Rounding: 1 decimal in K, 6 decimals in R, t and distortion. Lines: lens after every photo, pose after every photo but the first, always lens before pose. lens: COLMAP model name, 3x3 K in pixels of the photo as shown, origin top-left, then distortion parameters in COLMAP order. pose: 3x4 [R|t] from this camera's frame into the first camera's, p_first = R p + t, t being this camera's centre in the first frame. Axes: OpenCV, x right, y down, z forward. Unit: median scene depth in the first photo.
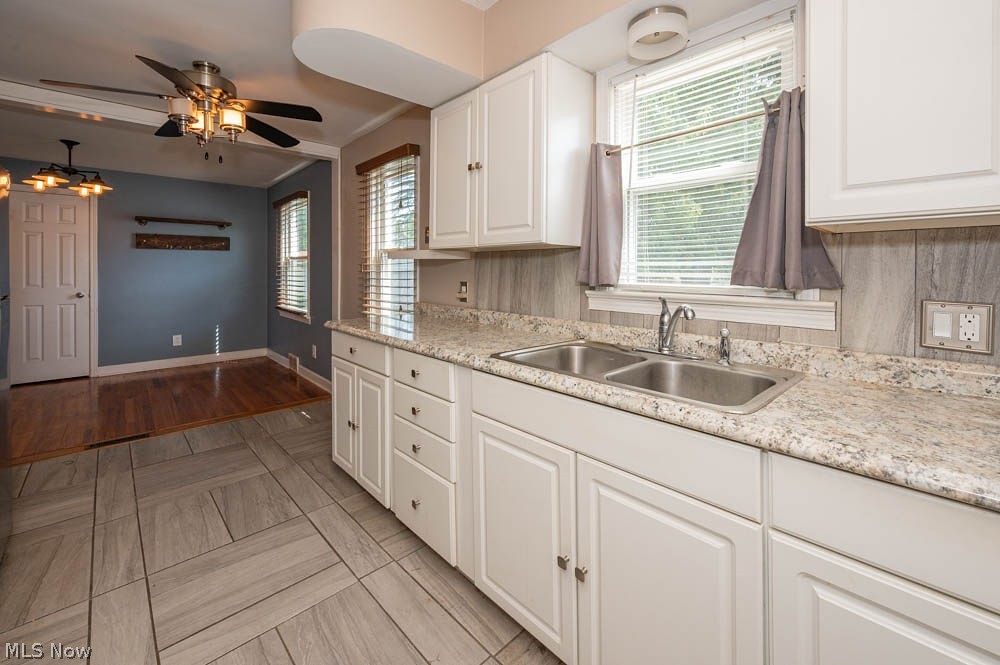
lens RADIAL K [[432.9, 0, 518.3], [0, 432.9, 268.2], [0, 0, 1]] dist [0.000436, -0.000055]
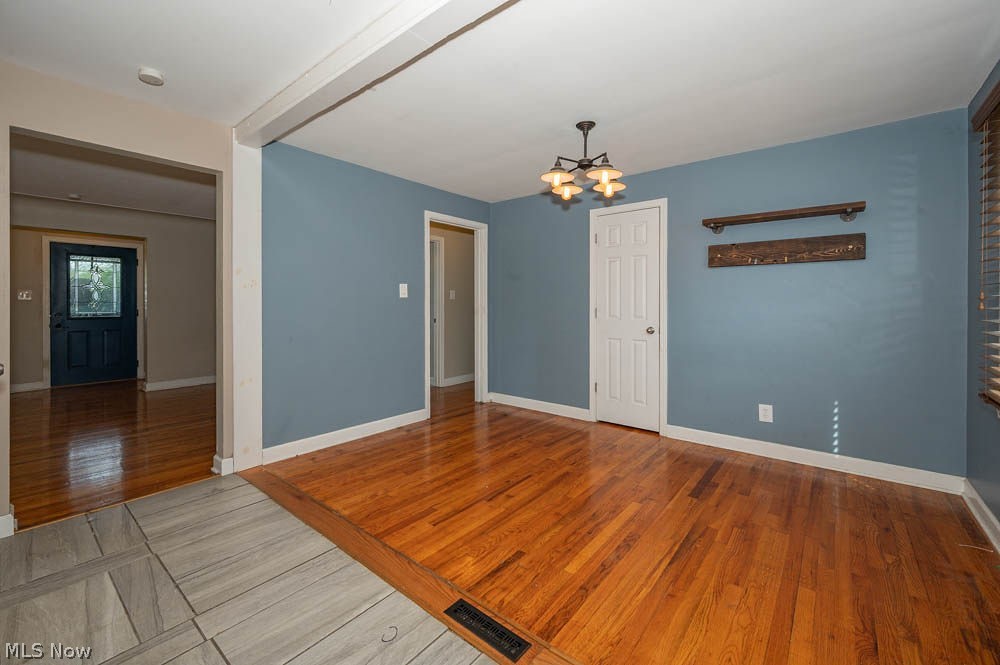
lens RADIAL K [[409.0, 0, 473.8], [0, 409.0, 312.5], [0, 0, 1]] dist [-0.001365, -0.000249]
pose [[0.101670, 0.018867, -0.994639, -0.281186], [0.004246, 0.999803, 0.019398, 0.011907], [0.994809, -0.006195, 0.101570, 0.586218]]
